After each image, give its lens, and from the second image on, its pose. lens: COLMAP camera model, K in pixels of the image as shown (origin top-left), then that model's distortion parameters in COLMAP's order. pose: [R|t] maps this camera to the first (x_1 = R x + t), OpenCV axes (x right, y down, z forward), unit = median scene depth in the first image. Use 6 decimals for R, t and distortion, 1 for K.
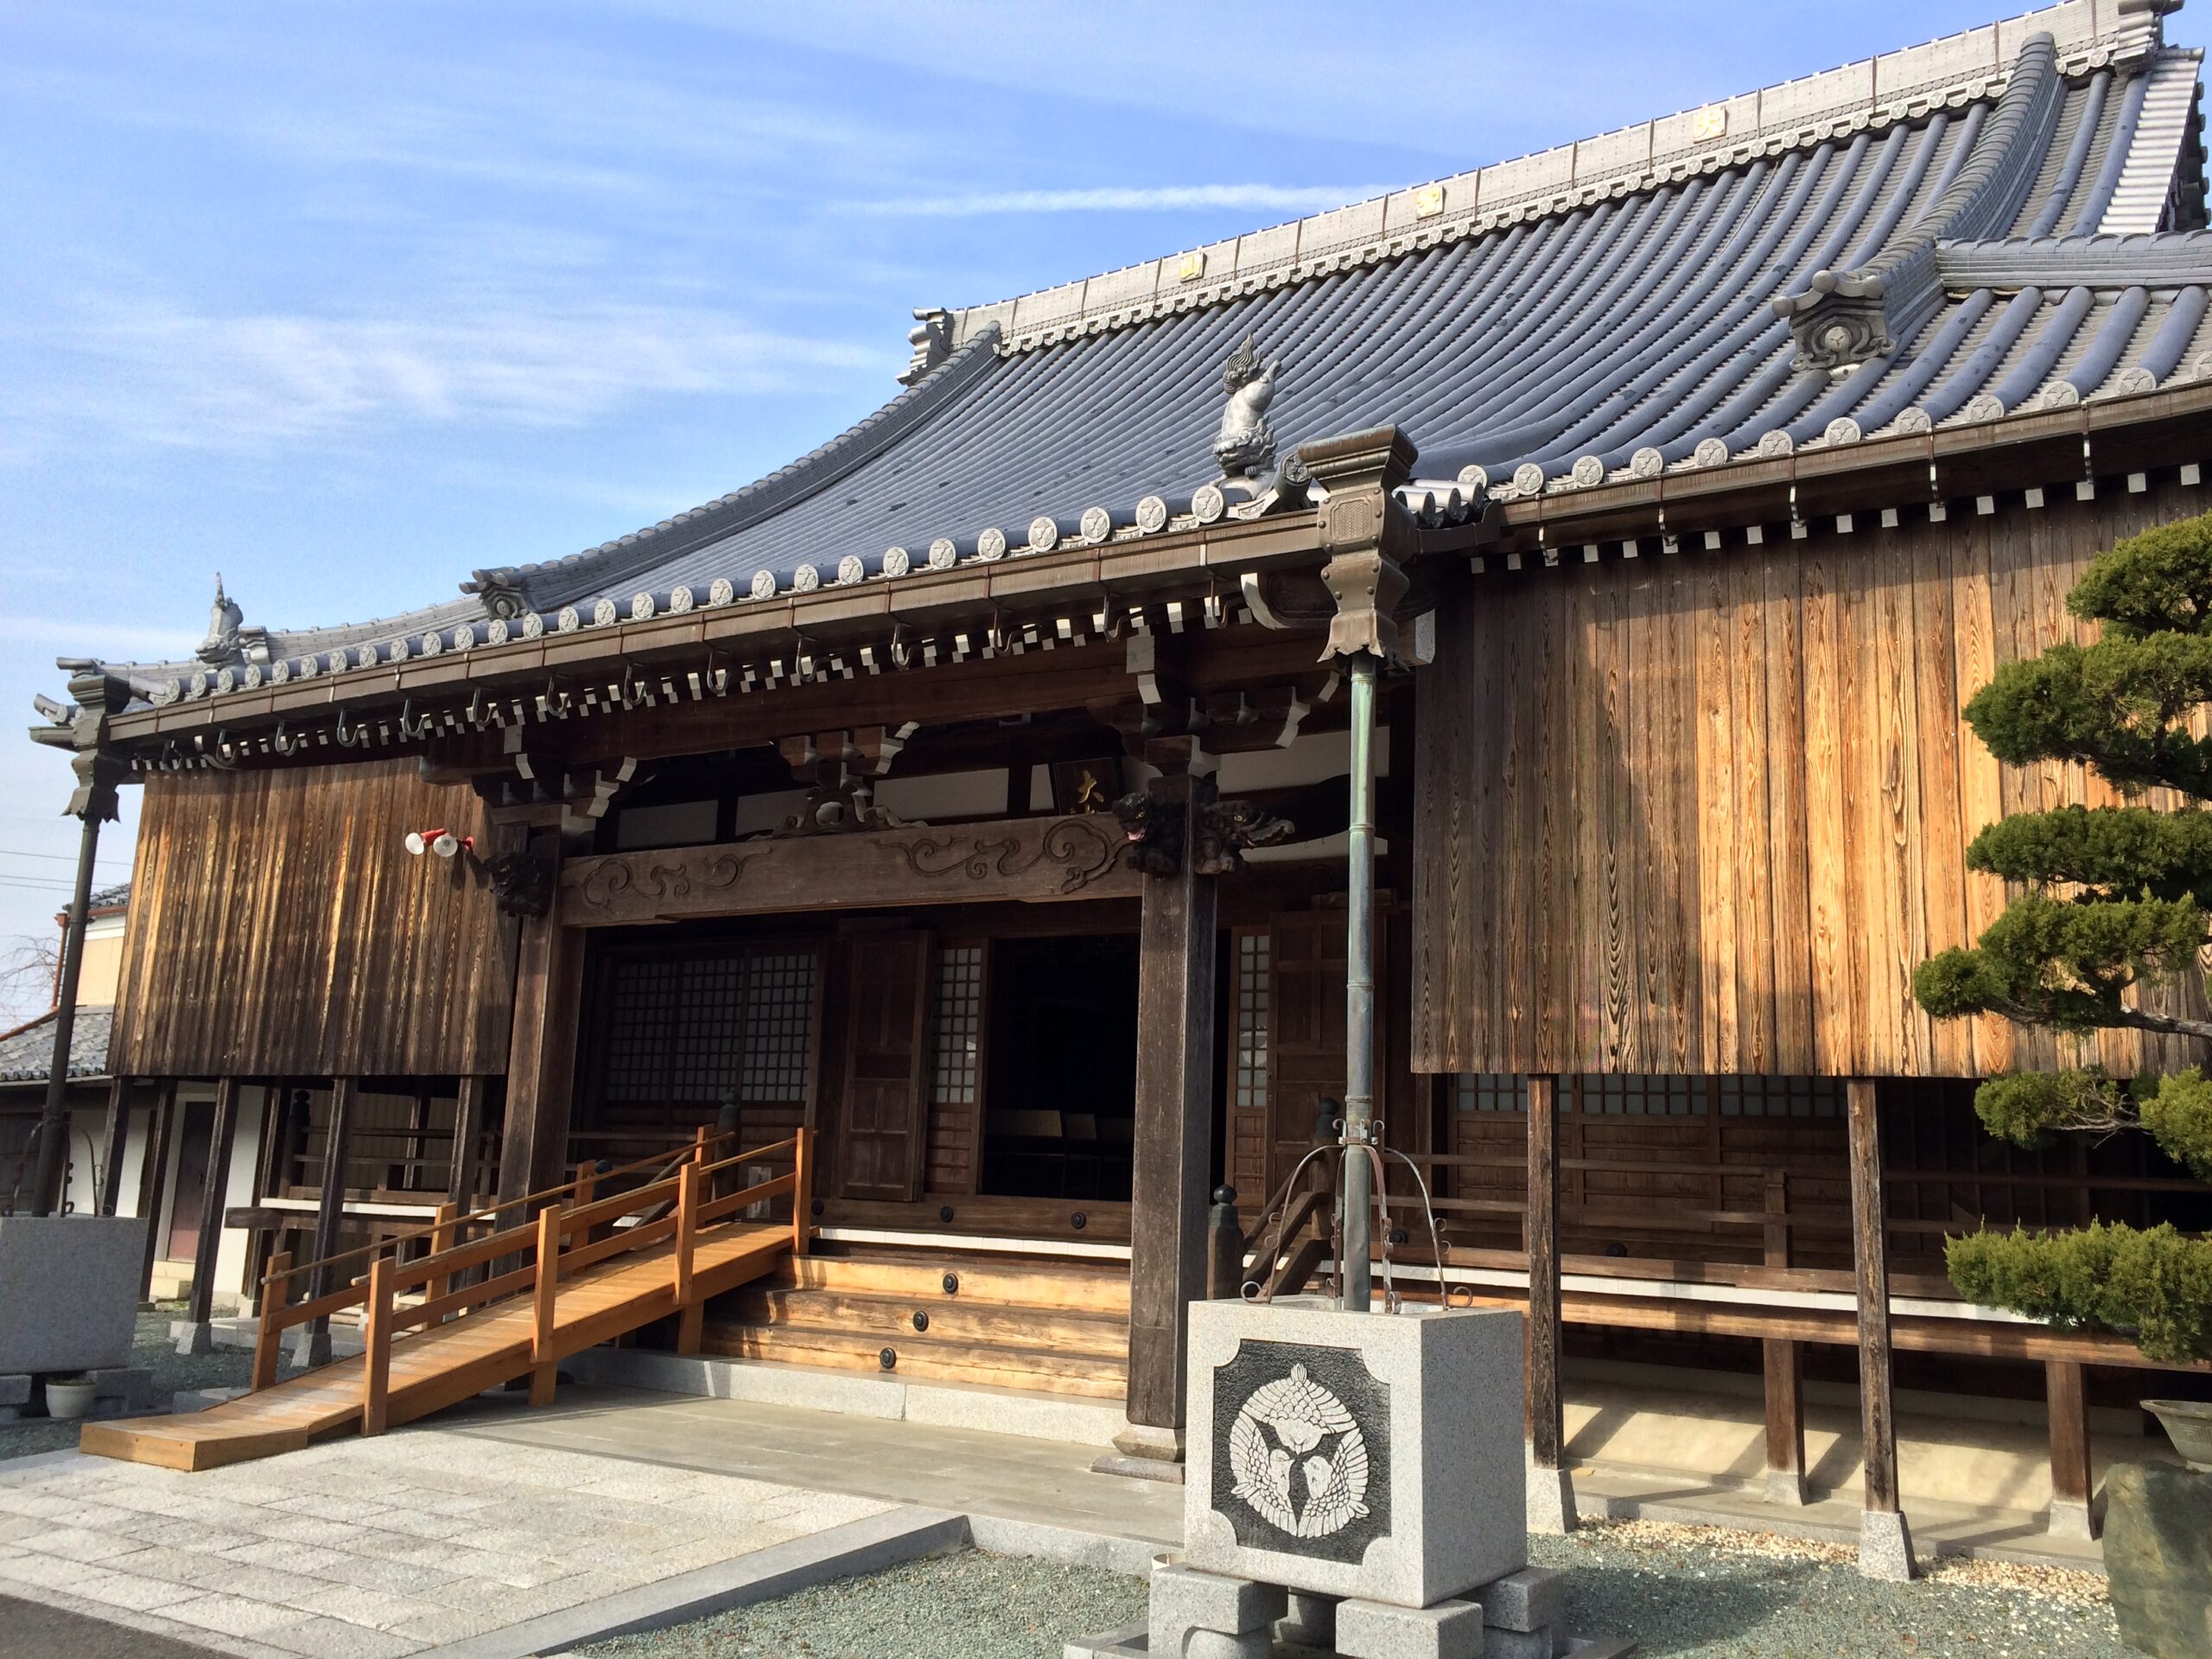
lens RADIAL K [[1879.2, 0, 1114.4], [0, 1879.2, 827.4], [0, 0, 1]] dist [0.071645, -0.072440]
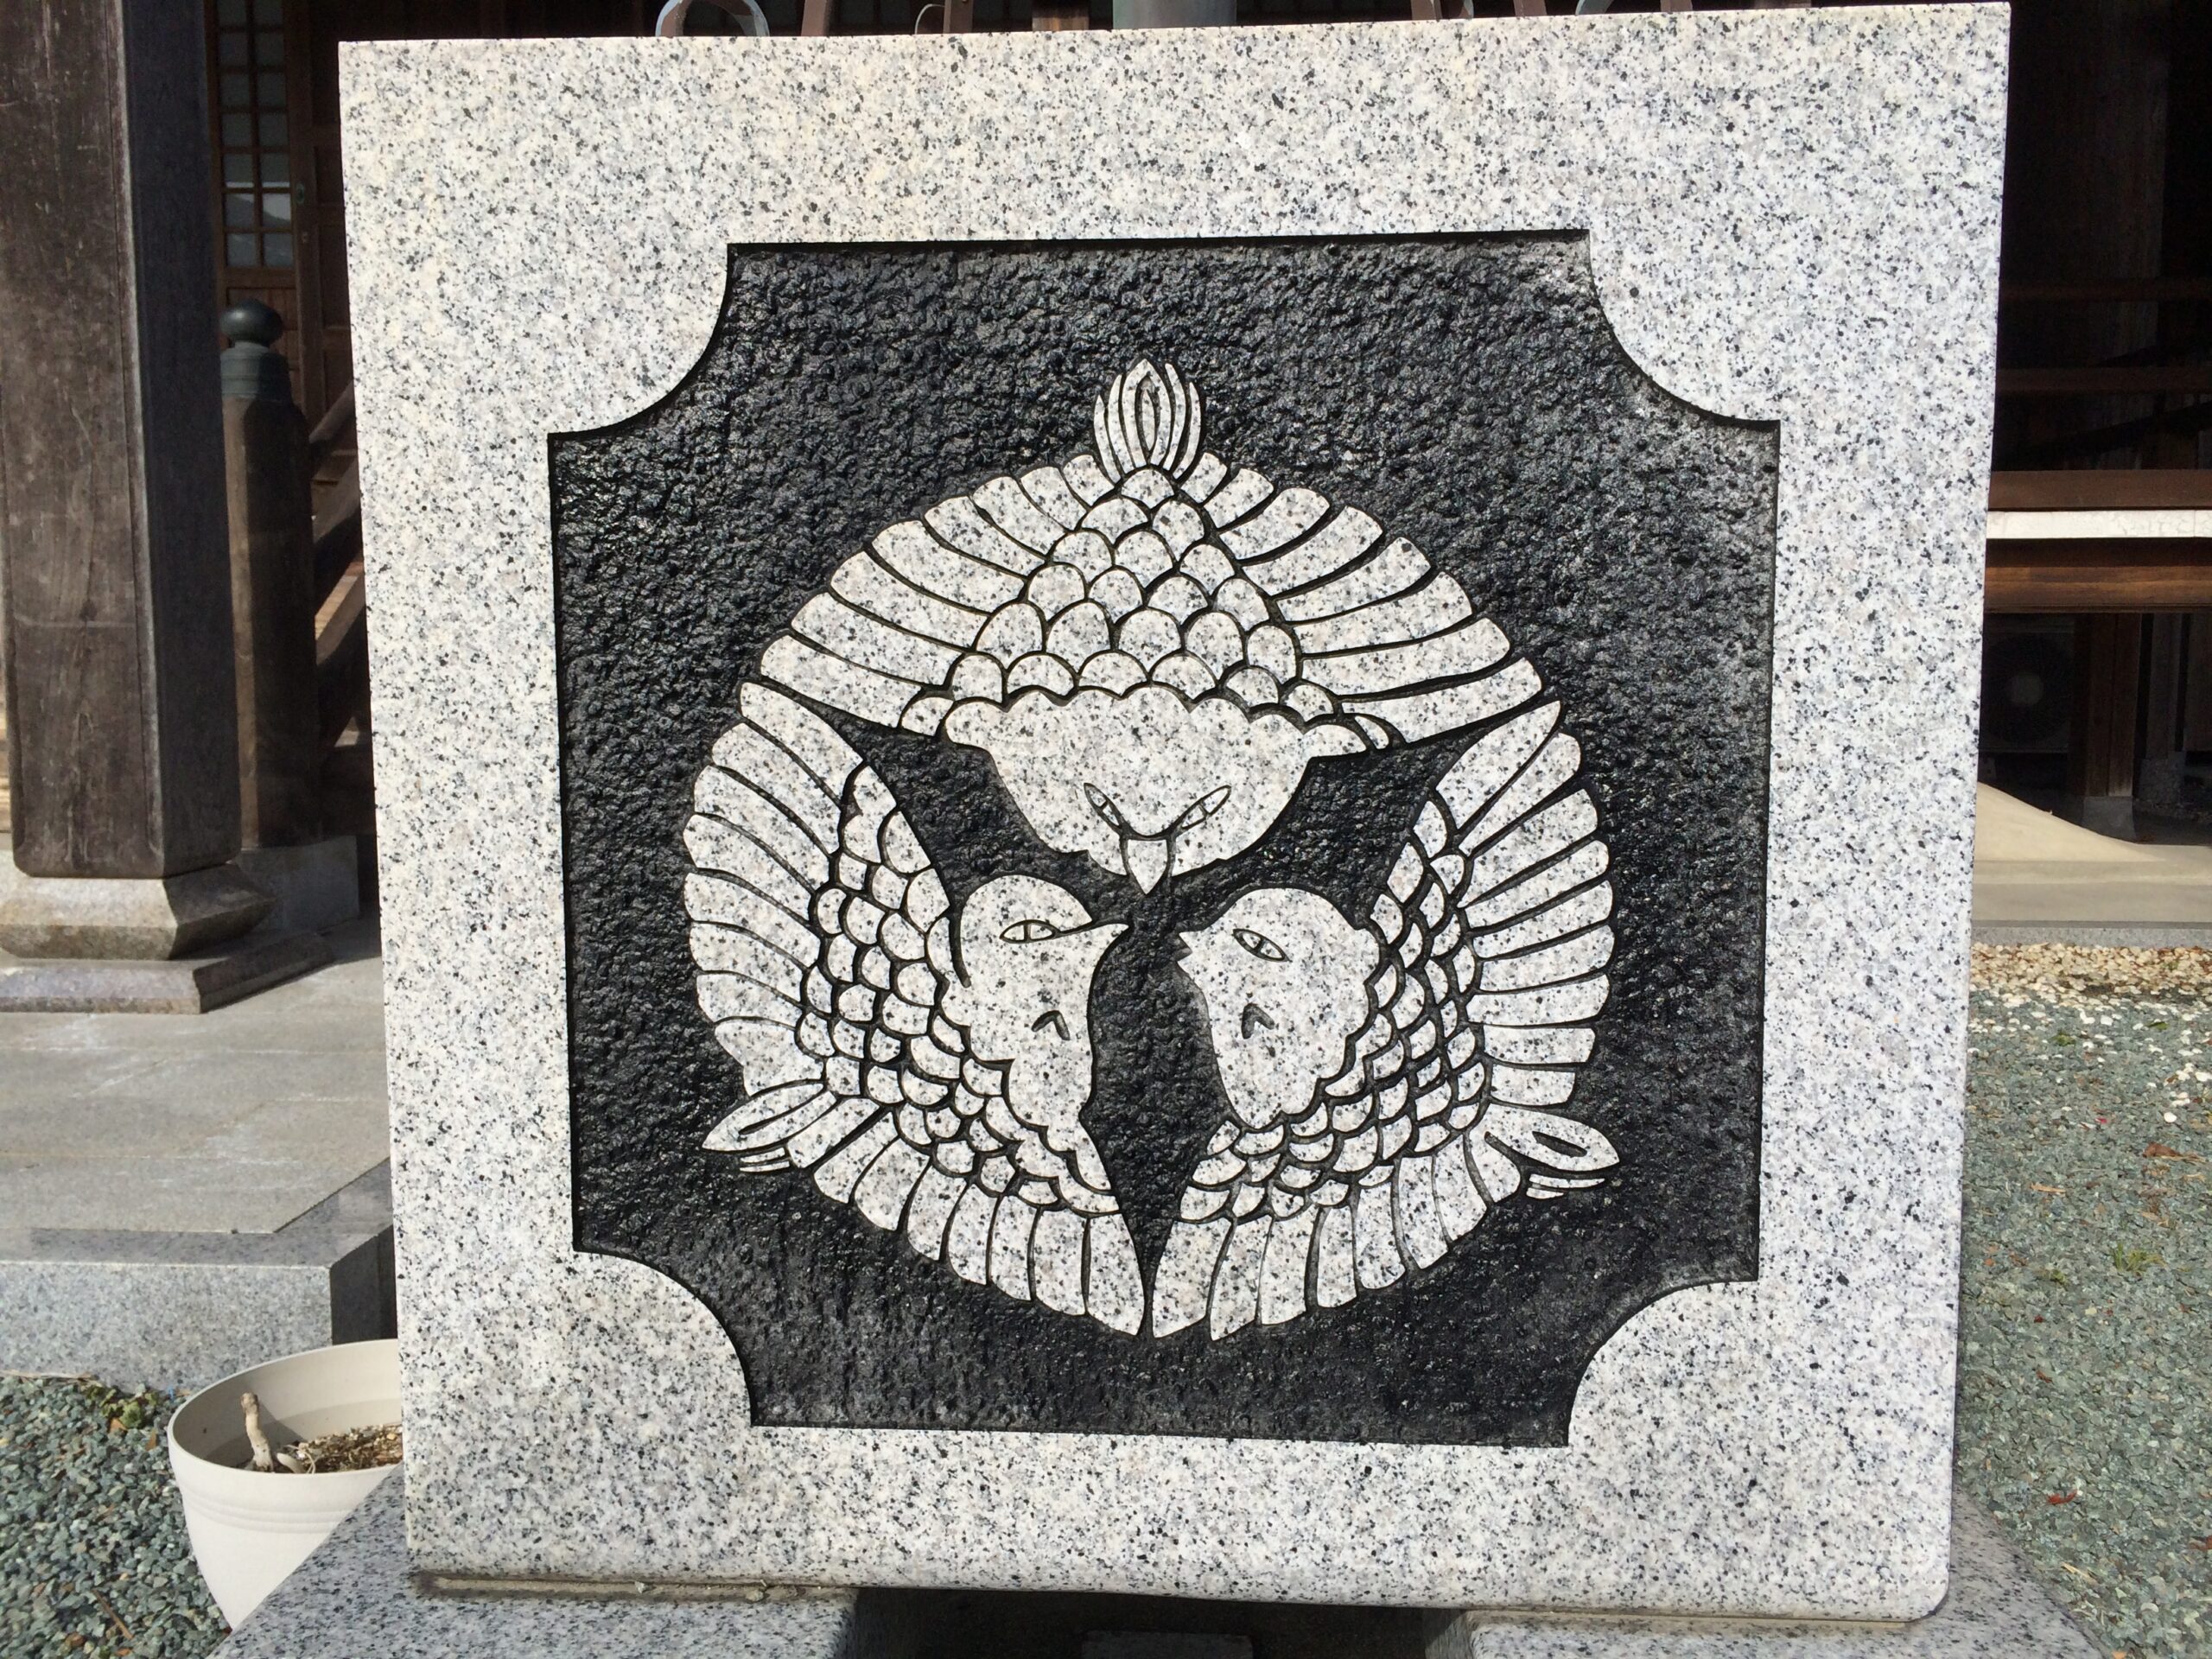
lens RADIAL K [[1879.2, 0, 1119.1], [0, 1879.2, 816.3], [0, 0, 1]] dist [0.071645, -0.072440]
pose [[0.864099, -0.082364, 0.496537, 0.009493], [-0.061966, 0.961606, 0.267346, 0.212439], [-0.499493, -0.261782, 0.825819, 0.655562]]
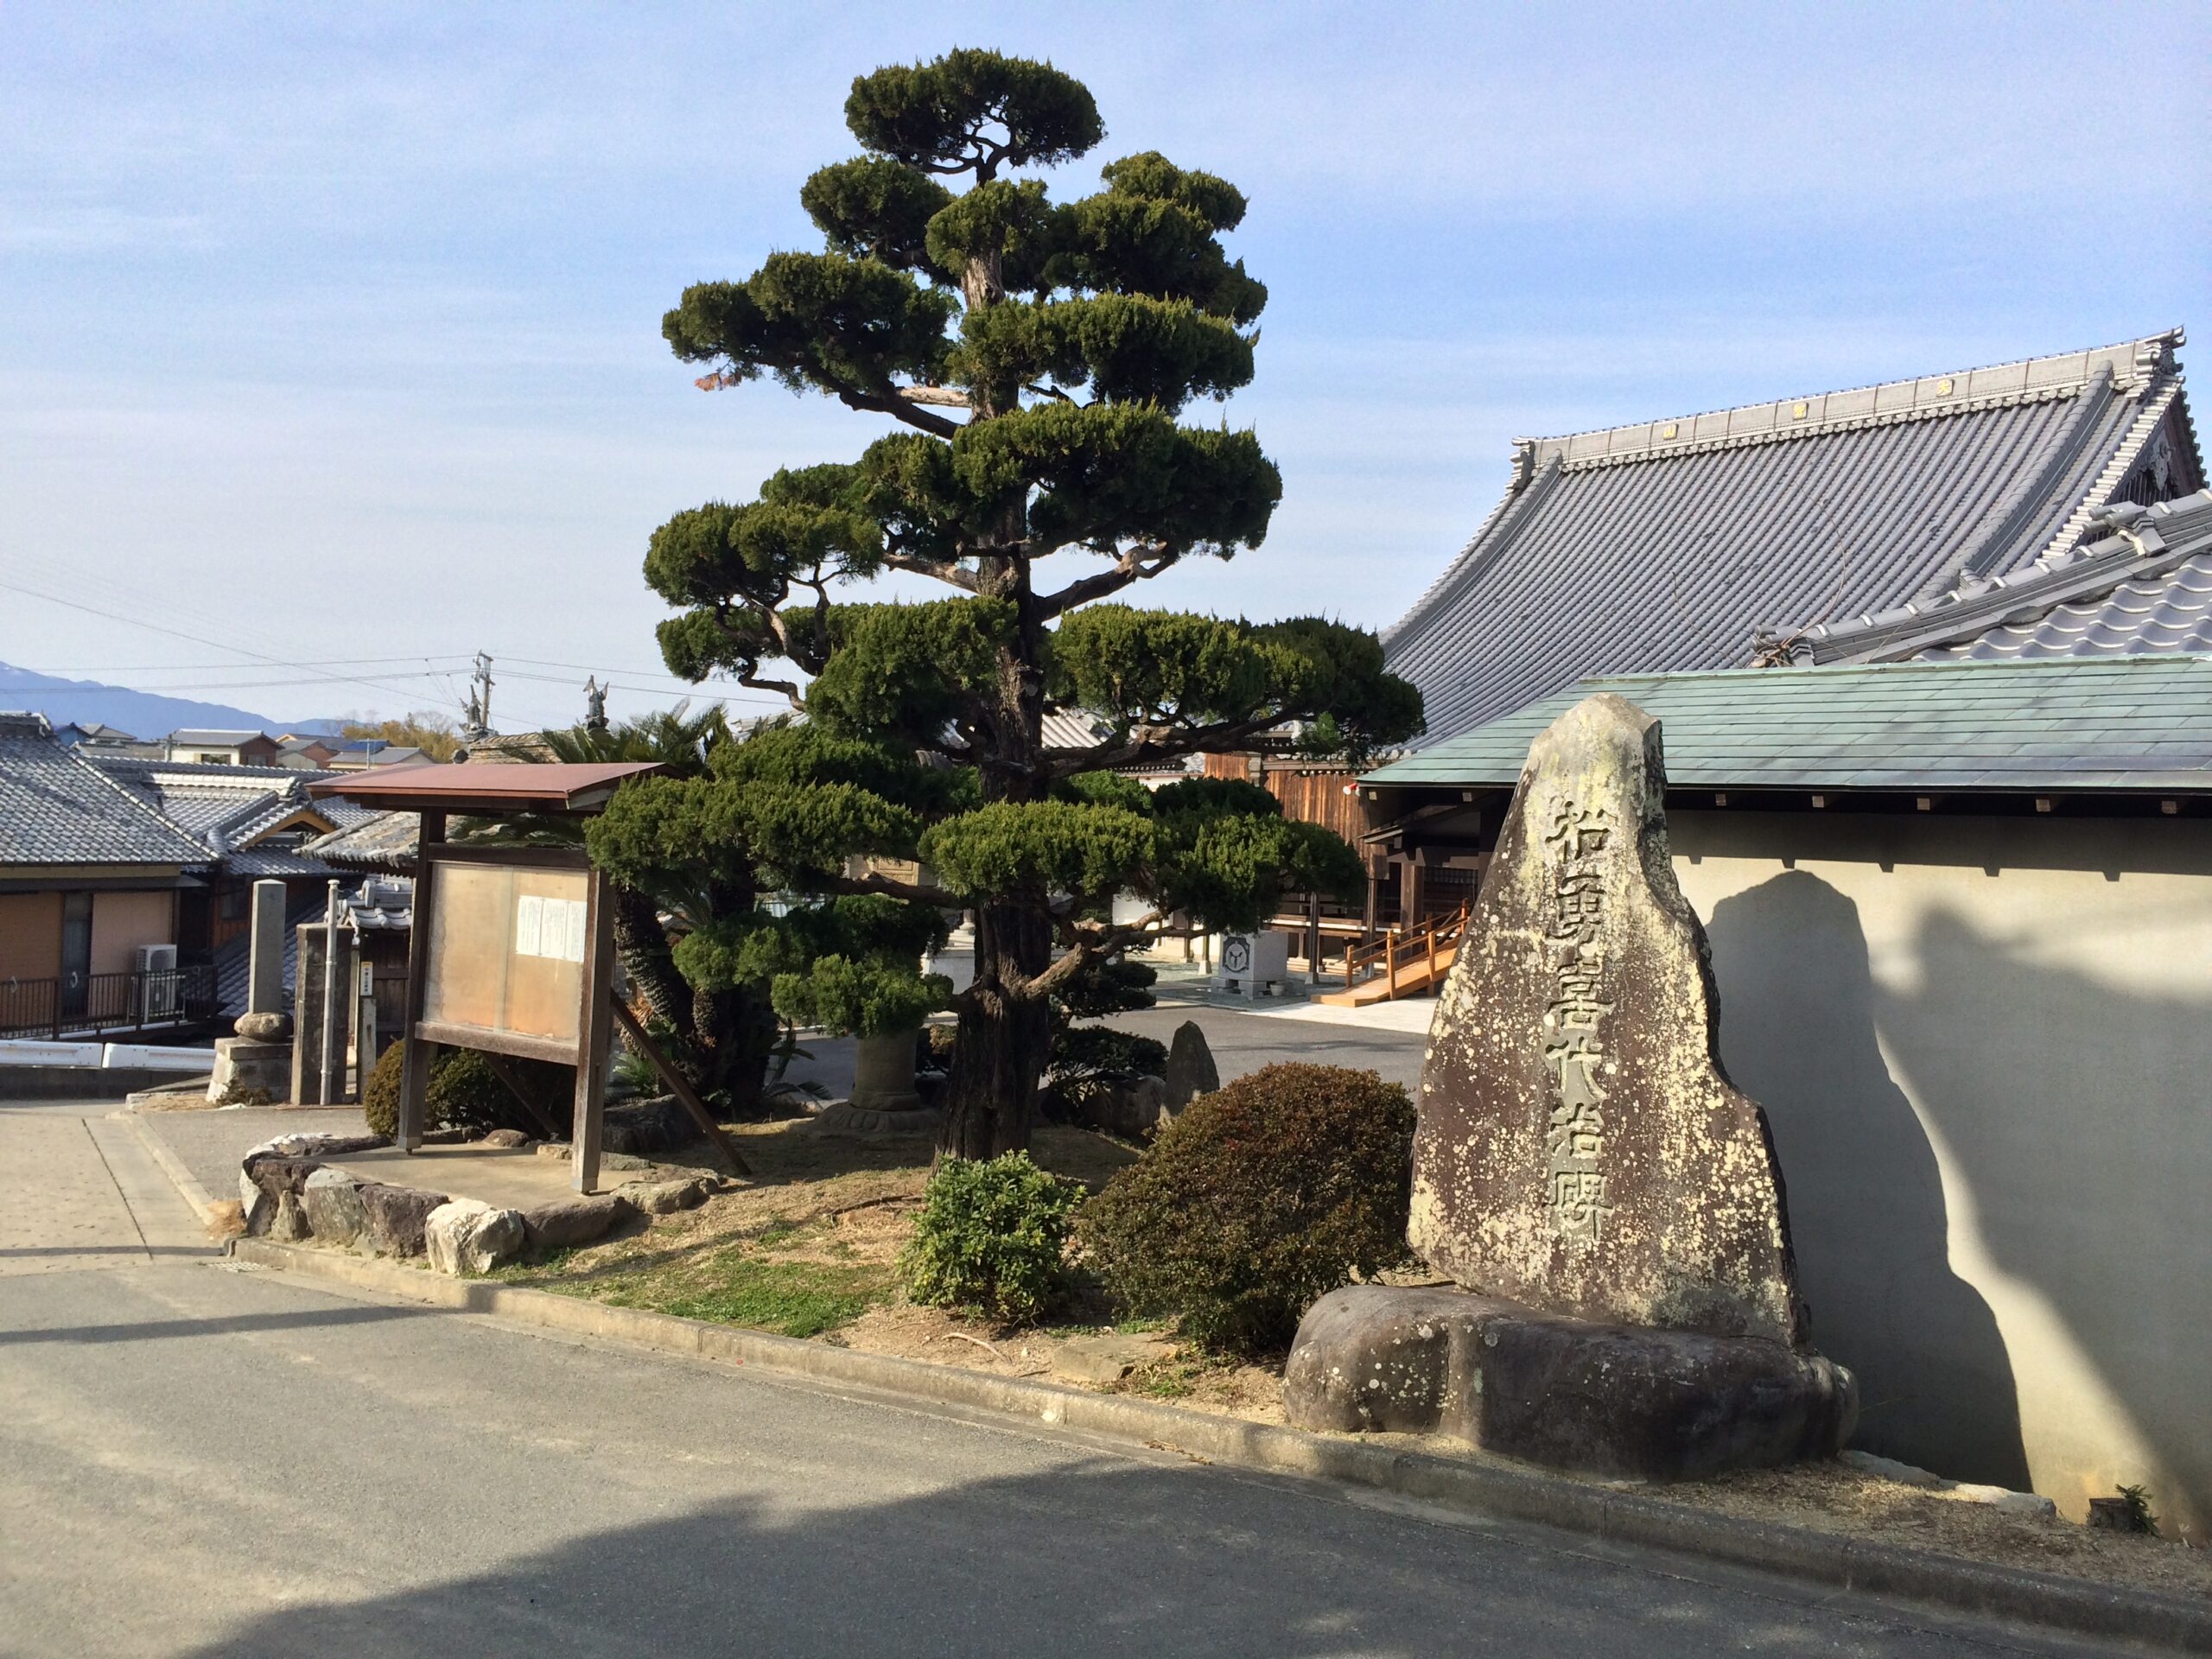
lens RADIAL K [[1879.2, 0, 1110.5], [0, 1879.2, 831.1], [0, 0, 1]] dist [0.071645, -0.072440]
pose [[0.964954, -0.004482, -0.262381, -0.008430], [0.049760, 0.984839, 0.166179, -0.628408], [0.257659, -0.173411, 0.950548, -2.548732]]
